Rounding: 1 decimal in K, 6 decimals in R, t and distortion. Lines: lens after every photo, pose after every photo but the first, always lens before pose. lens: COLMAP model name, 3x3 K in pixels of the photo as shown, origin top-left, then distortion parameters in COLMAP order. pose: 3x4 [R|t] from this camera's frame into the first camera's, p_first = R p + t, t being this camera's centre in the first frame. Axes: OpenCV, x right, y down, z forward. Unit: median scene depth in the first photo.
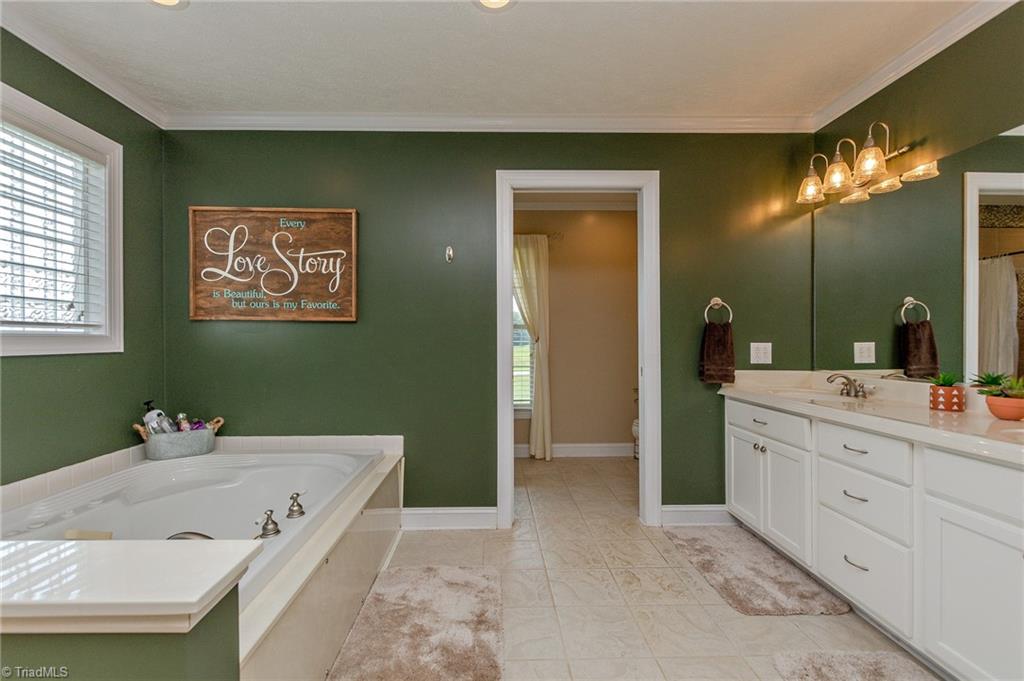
lens RADIAL K [[466.0, 0, 508.8], [0, 466.0, 336.8], [0, 0, 1]] dist [-0.002304, -0.000988]
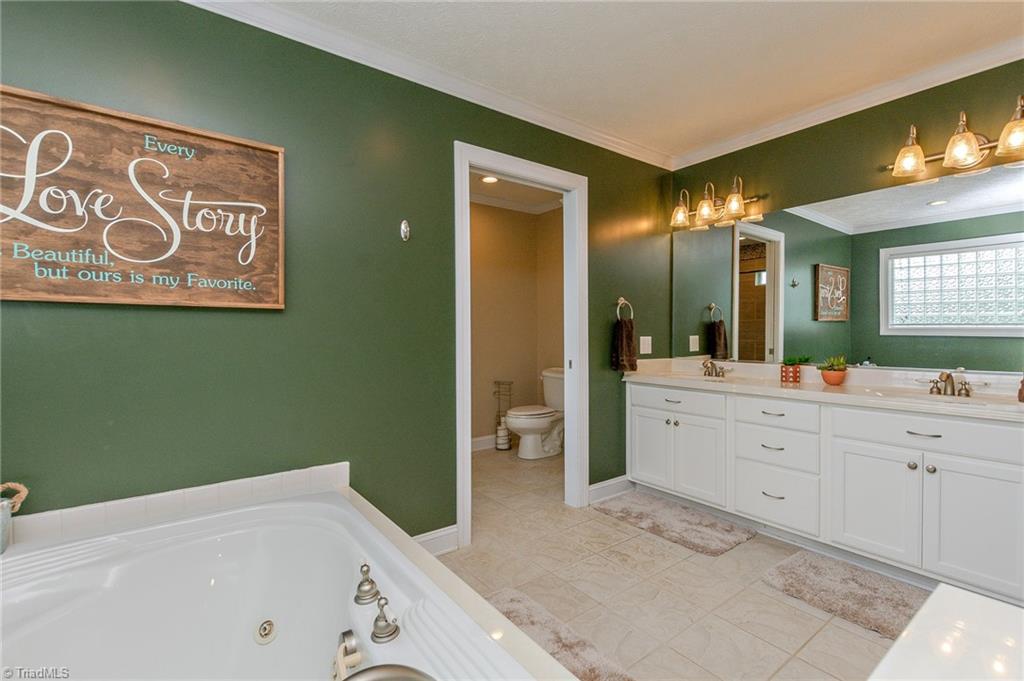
lens RADIAL K [[466.0, 0, 512.5], [0, 466.0, 337.1], [0, 0, 1]] dist [-0.002304, -0.000988]
pose [[0.806227, -0.006782, 0.591567, -0.464433], [-0.002253, 0.999892, 0.014533, -0.002632], [-0.591602, -0.013050, 0.806125, 0.230871]]
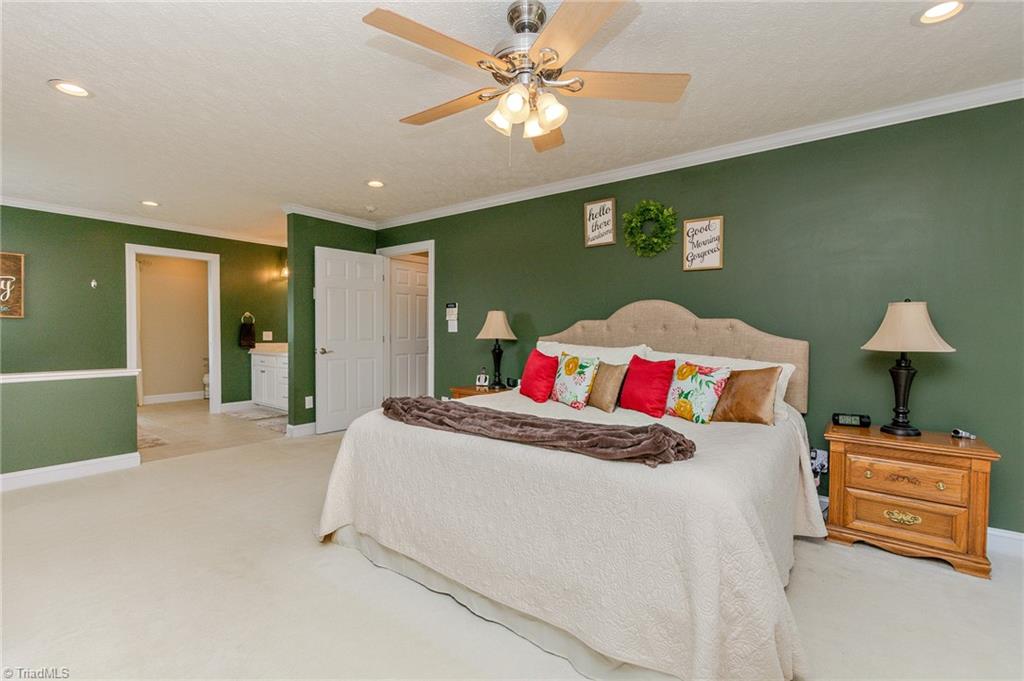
lens RADIAL K [[466.0, 0, 525.9], [0, 466.0, 341.9], [0, 0, 1]] dist [-0.002304, -0.000988]
pose [[0.642357, -0.007878, 0.766365, -0.455473], [-0.000344, 0.999944, 0.010567, 0.039664], [-0.766406, -0.007051, 0.642318, -1.598606]]
